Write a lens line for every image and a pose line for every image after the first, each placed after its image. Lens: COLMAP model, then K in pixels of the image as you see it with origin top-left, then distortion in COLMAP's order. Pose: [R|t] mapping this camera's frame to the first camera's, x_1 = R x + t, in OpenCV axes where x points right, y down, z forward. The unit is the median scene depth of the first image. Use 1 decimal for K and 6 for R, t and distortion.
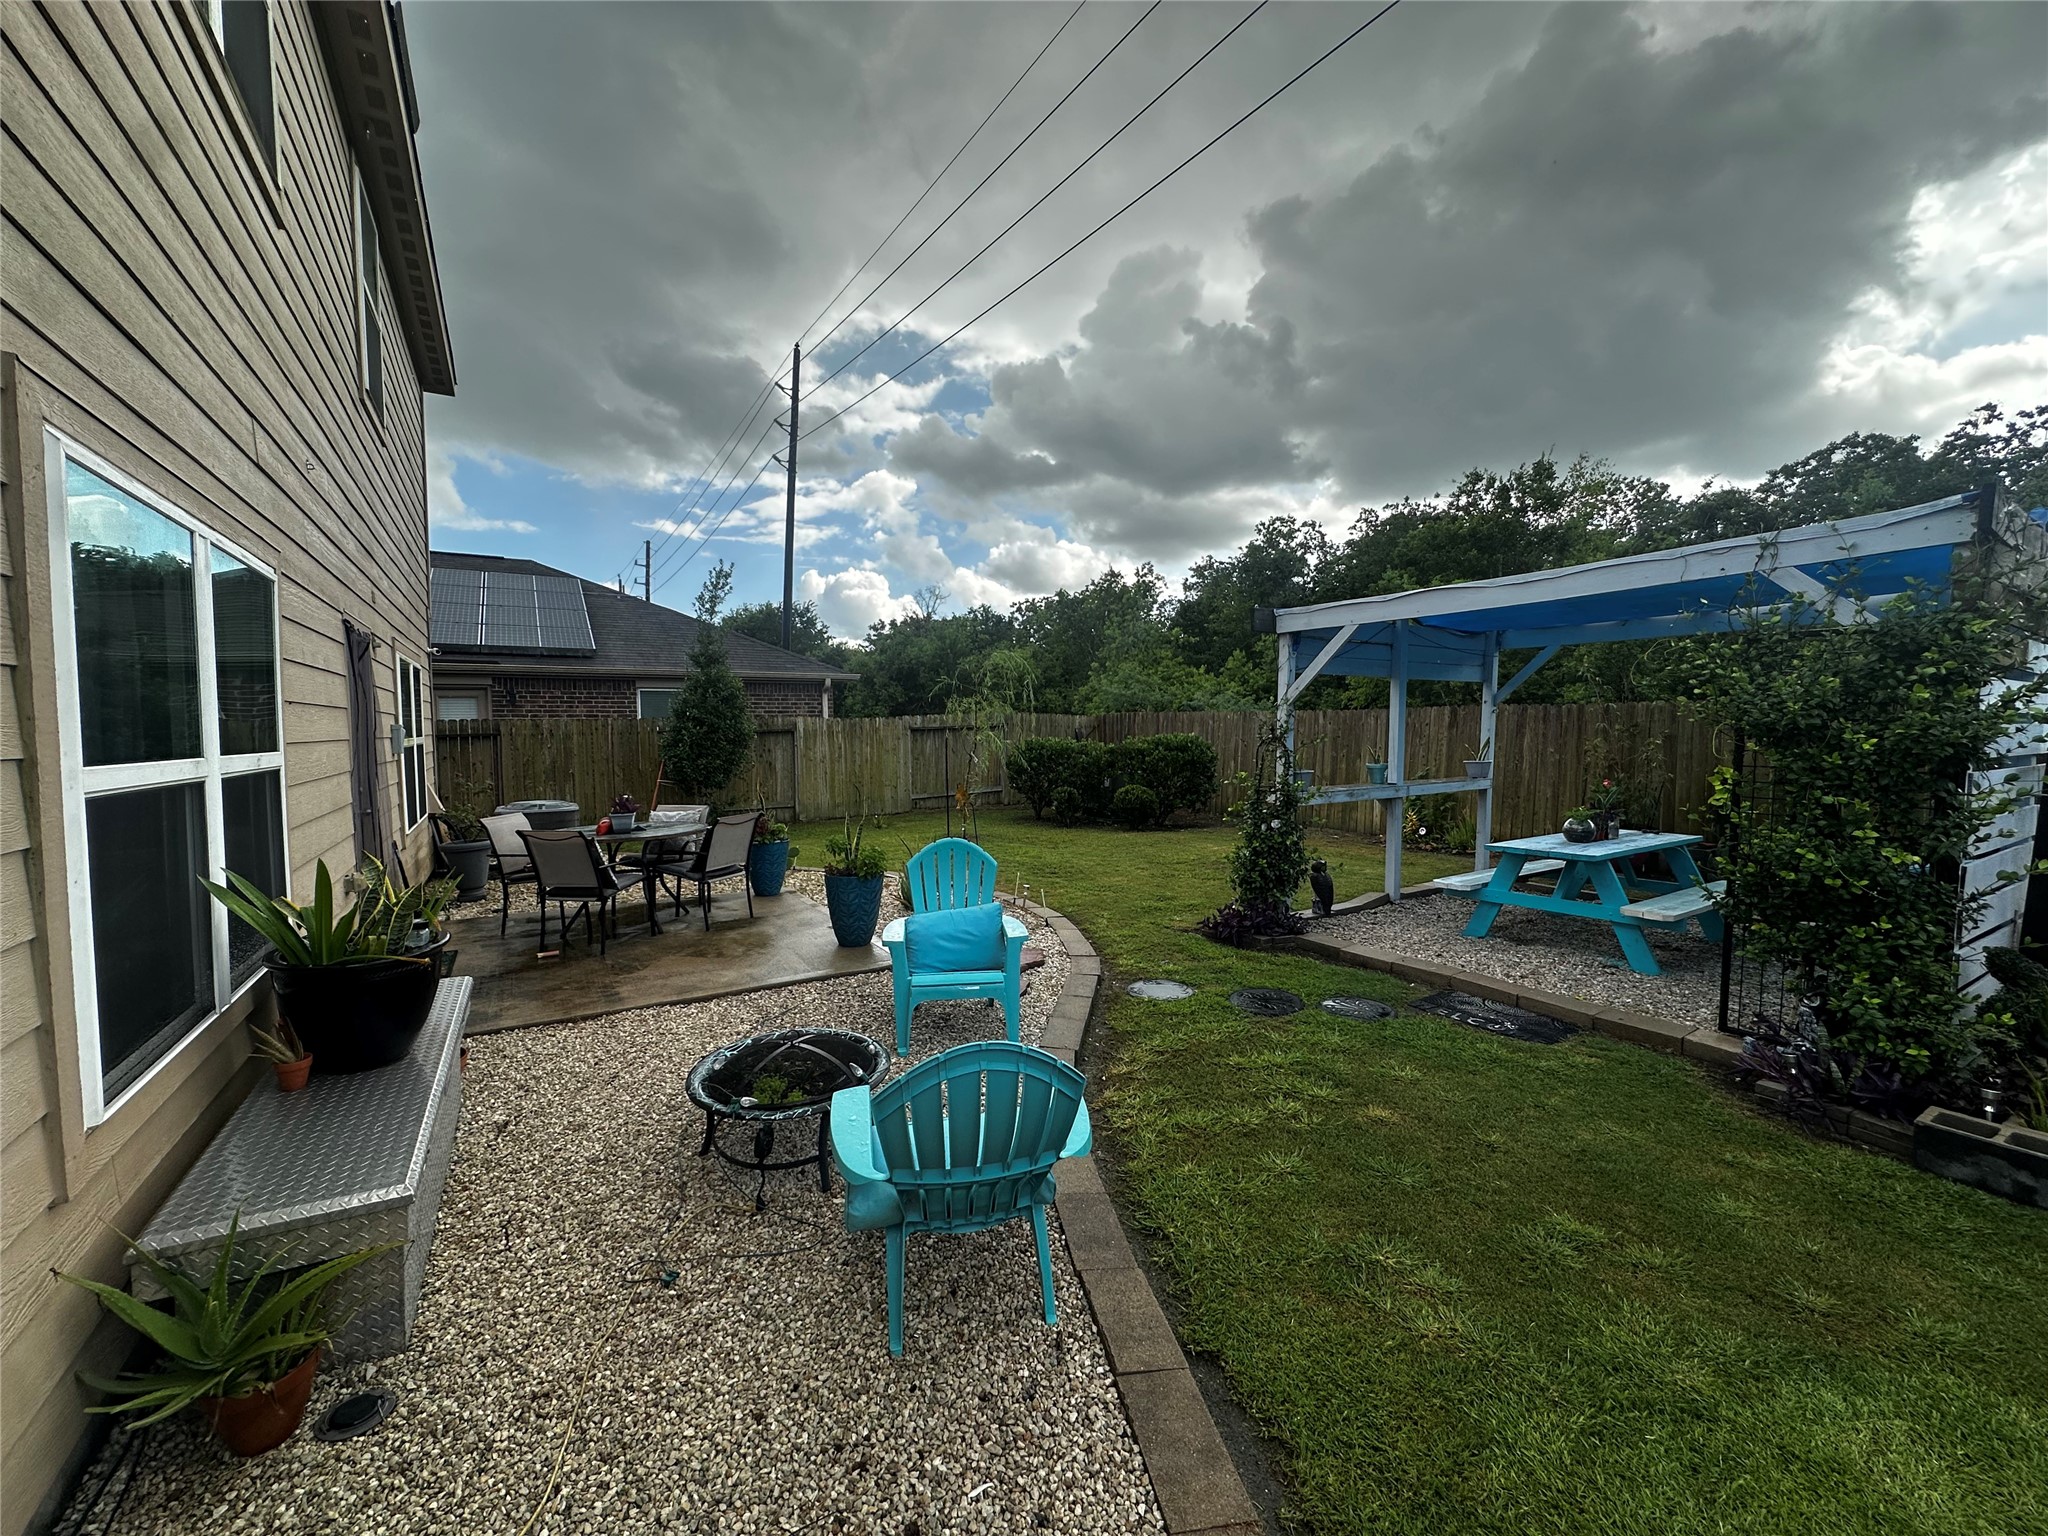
lens RADIAL K [[811.9, 0, 1024.5], [0, 811.9, 759.2], [0, 0, 1]] dist [-0.001680, -0.000360]
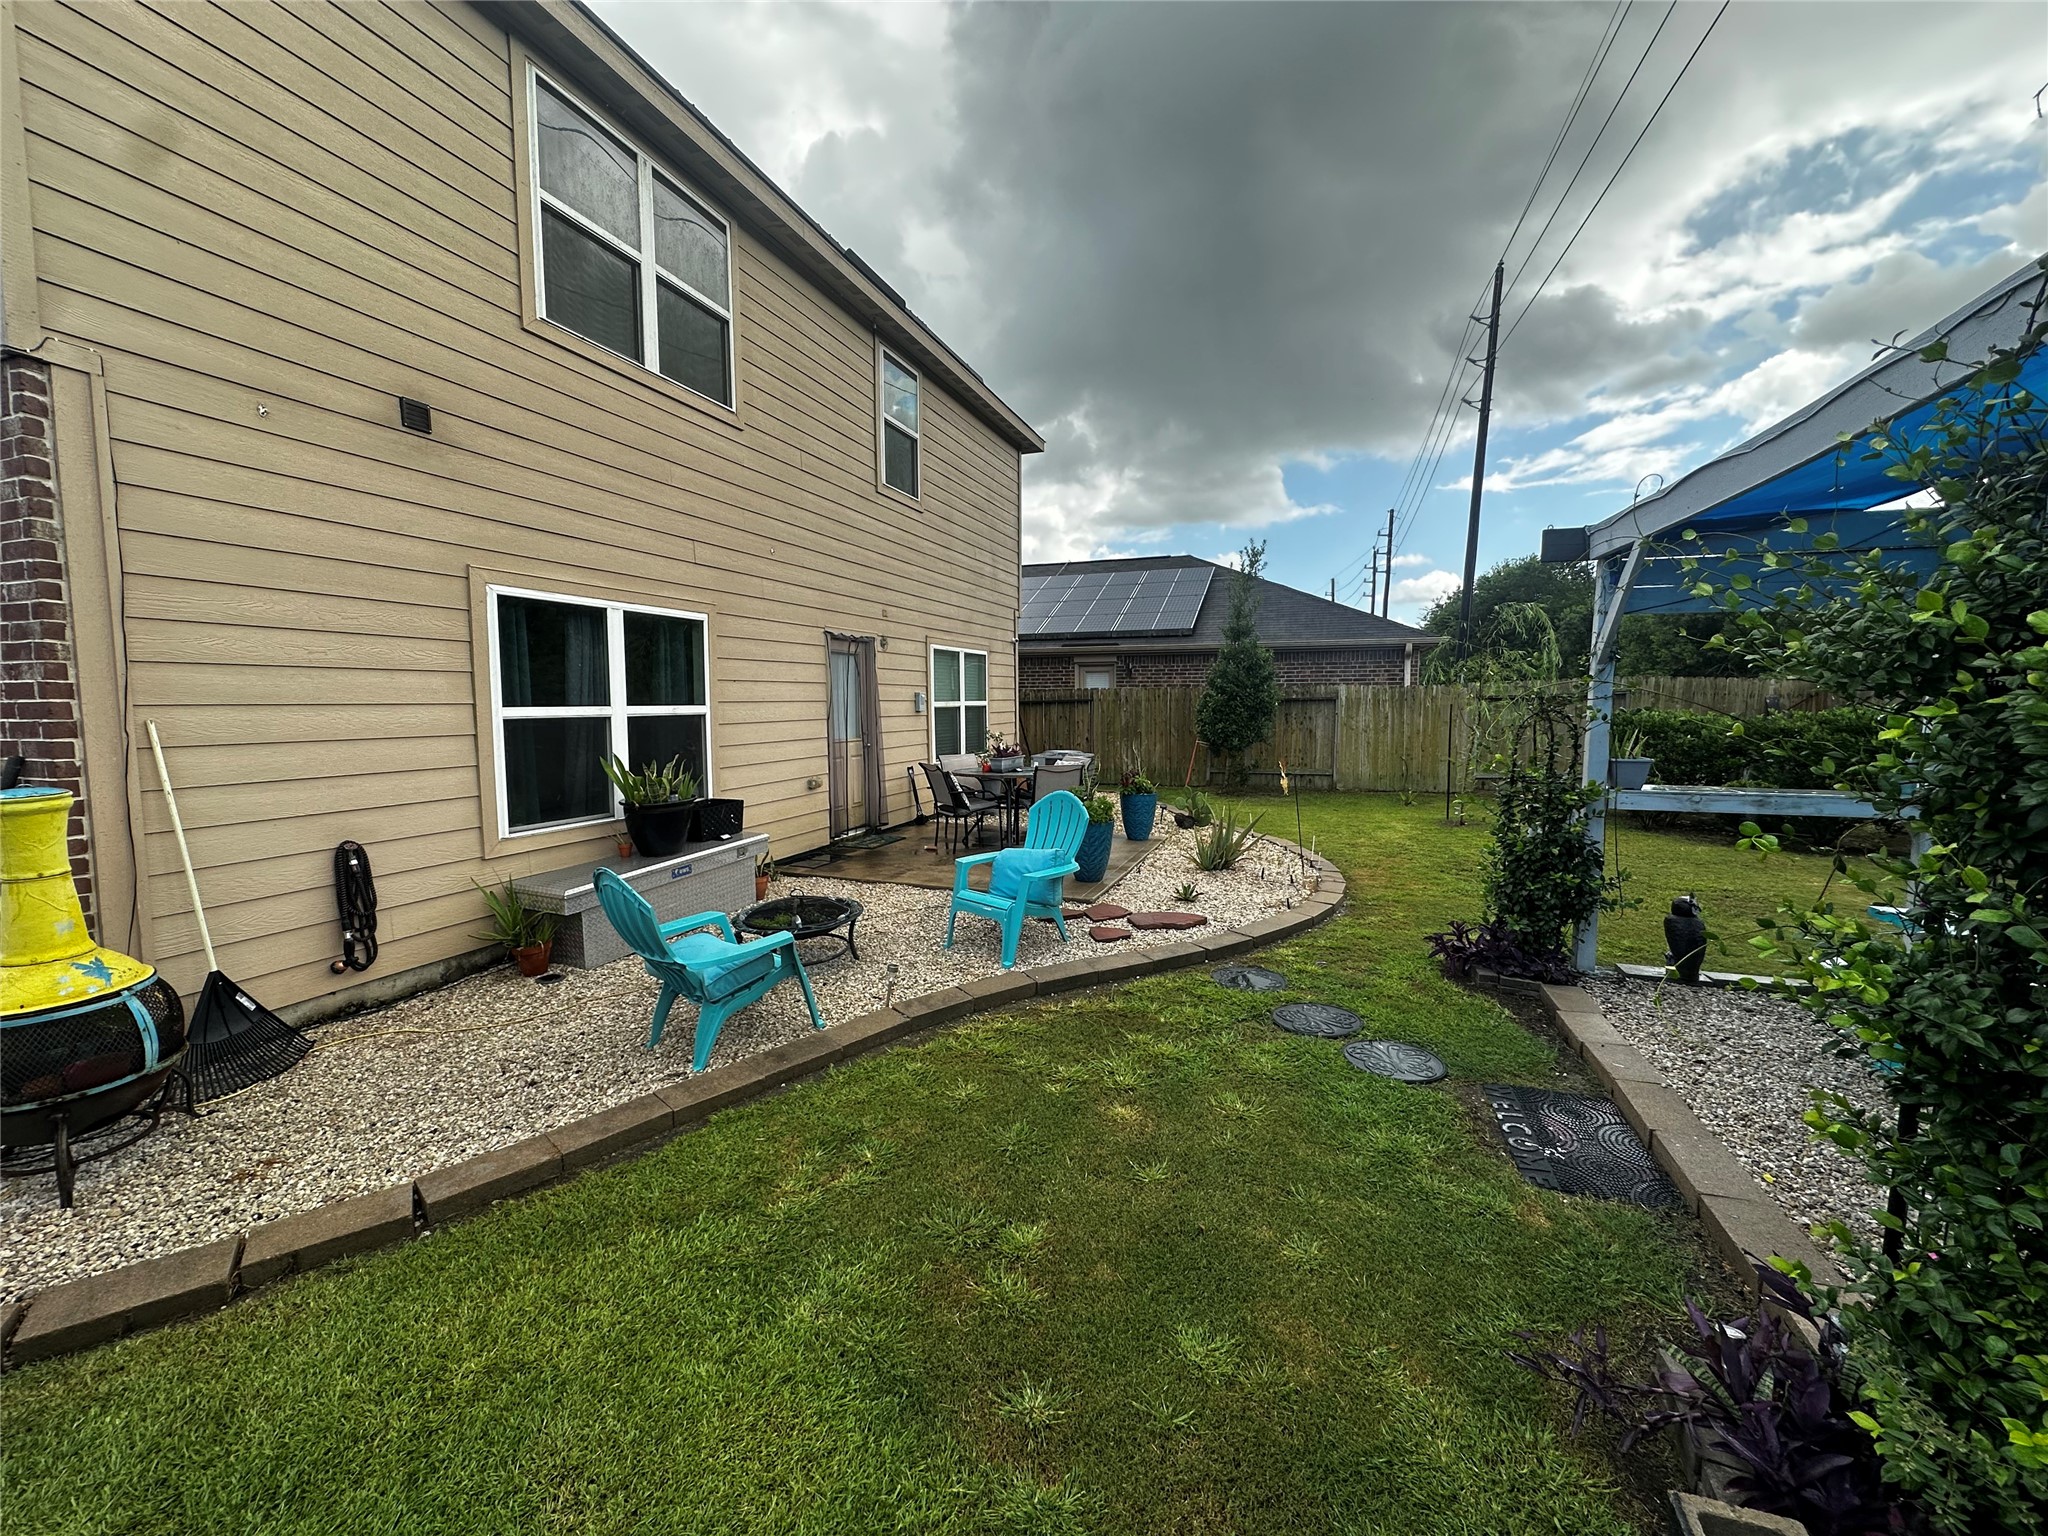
lens RADIAL K [[811.9, 0, 1027.0], [0, 811.9, 765.8], [0, 0, 1]] dist [-0.001680, -0.000360]
pose [[0.620364, 0.068902, -0.781282, 0.309221], [-0.033001, 0.997545, 0.061770, -0.002687], [0.783619, -0.012537, 0.621115, 0.101008]]
